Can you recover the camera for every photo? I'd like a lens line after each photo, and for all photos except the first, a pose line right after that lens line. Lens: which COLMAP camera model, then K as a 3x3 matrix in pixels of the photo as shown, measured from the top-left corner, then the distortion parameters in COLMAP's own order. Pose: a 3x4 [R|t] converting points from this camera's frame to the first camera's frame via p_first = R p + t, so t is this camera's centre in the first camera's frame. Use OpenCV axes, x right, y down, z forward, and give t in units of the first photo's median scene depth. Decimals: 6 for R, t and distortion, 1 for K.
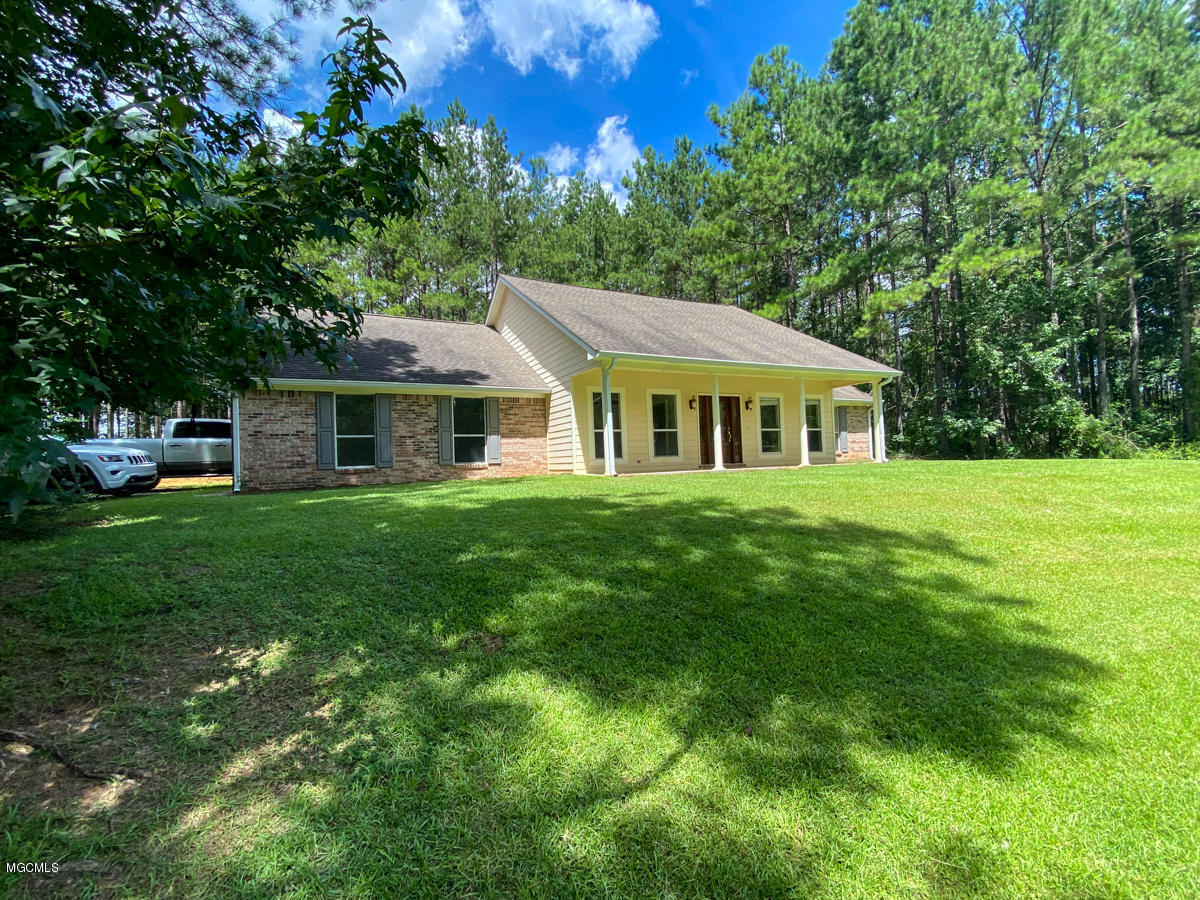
lens RADIAL K [[860.1, 0, 600.0], [0, 860.1, 450.0], [0, 0, 1]] dist [-0.002777, -0.002935]
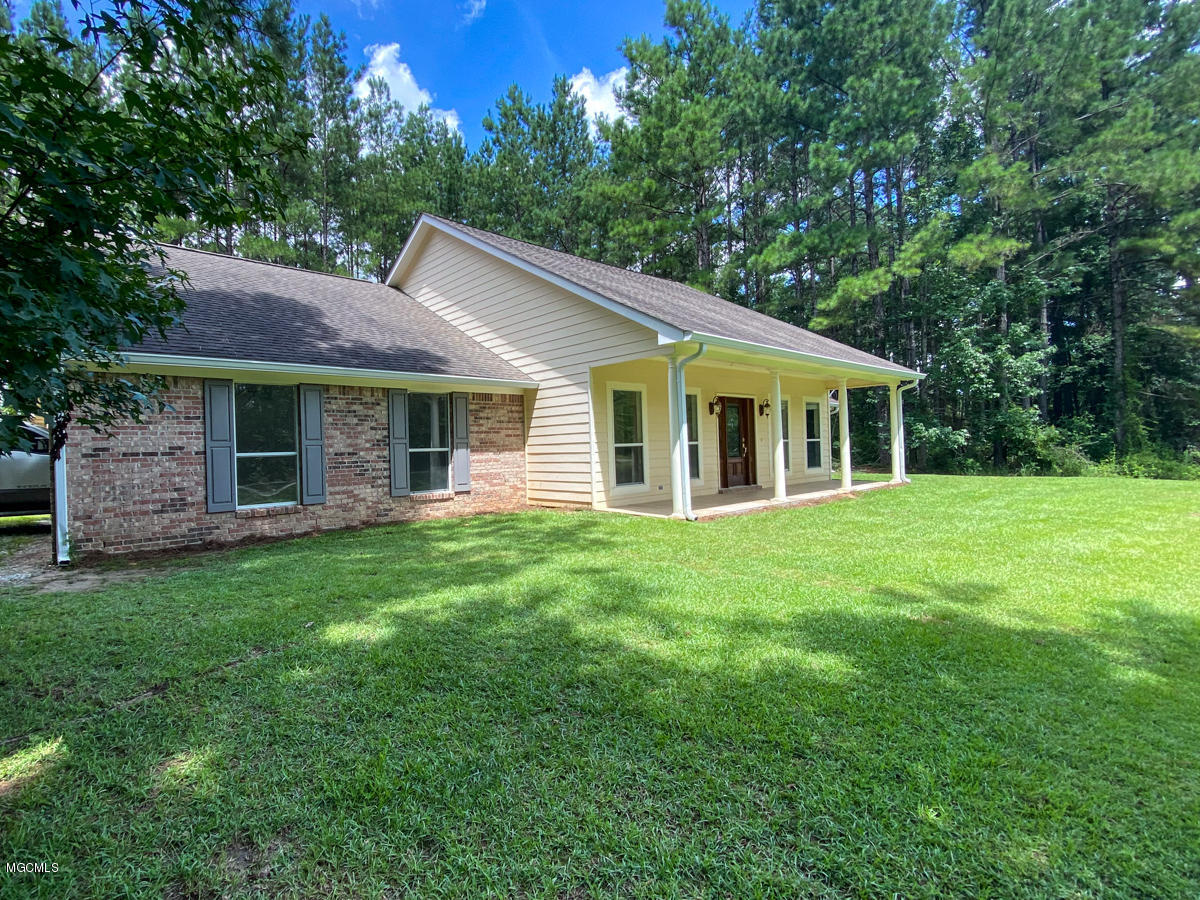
lens RADIAL K [[860.1, 0, 600.0], [0, 860.1, 450.0], [0, 0, 1]] dist [-0.002777, -0.002935]
pose [[0.949724, 0.008556, 0.312971, -0.227673], [-0.015205, 0.999707, 0.018809, -0.030323], [-0.312719, -0.022622, 0.949576, 0.326024]]
